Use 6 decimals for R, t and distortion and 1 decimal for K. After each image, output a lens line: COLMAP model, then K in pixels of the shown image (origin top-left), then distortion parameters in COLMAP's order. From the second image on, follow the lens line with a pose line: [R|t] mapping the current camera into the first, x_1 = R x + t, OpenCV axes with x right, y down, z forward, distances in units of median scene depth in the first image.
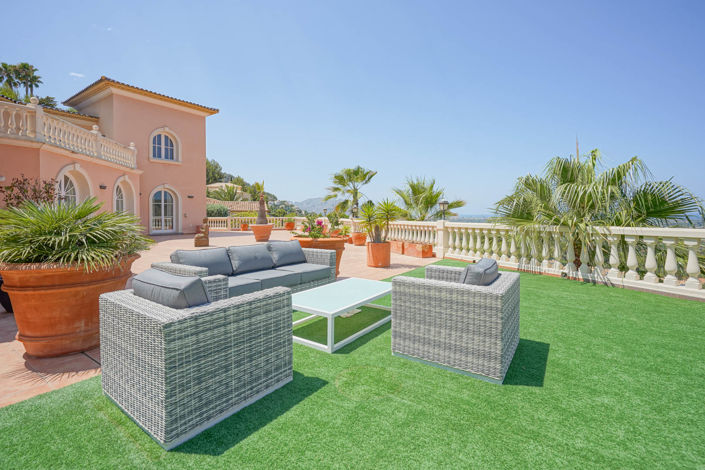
lens RADIAL K [[332.7, 0, 352.4], [0, 332.7, 210.4], [0, 0, 1]] dist [-0.001451, 0.000540]
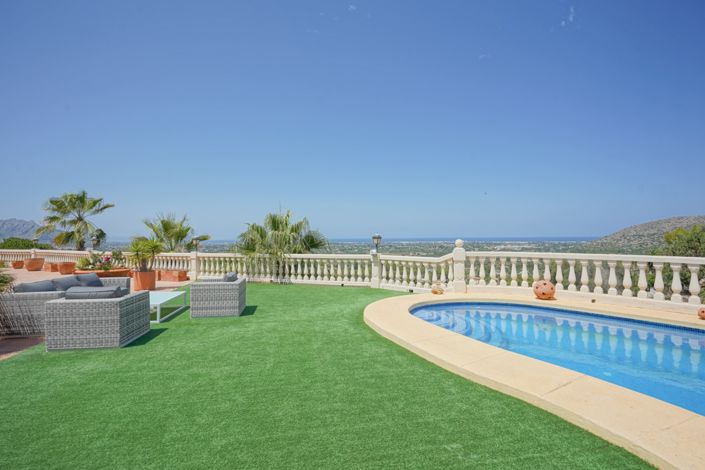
lens RADIAL K [[332.7, 0, 354.5], [0, 332.7, 236.7], [0, 0, 1]] dist [-0.001451, 0.000540]
pose [[0.723099, -0.000304, 0.690744, -0.193969], [-0.001833, 0.999996, 0.002359, -0.036519], [-0.690742, -0.002972, 0.723096, -0.420783]]
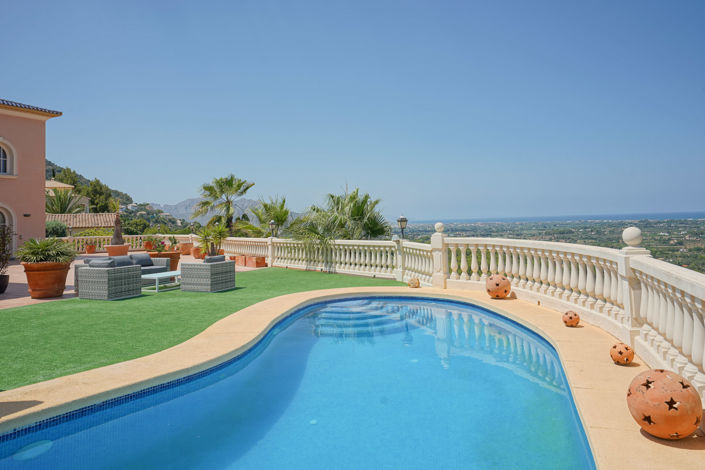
lens RADIAL K [[532.7, 0, 359.5], [0, 532.7, 185.2], [0, 0, 1]] dist [0.006970, -0.002524]
pose [[0.983699, -0.011229, 0.179472, 0.243865], [0.021633, 0.998190, -0.056119, -0.048671], [-0.178517, 0.059087, 0.982161, -1.121675]]
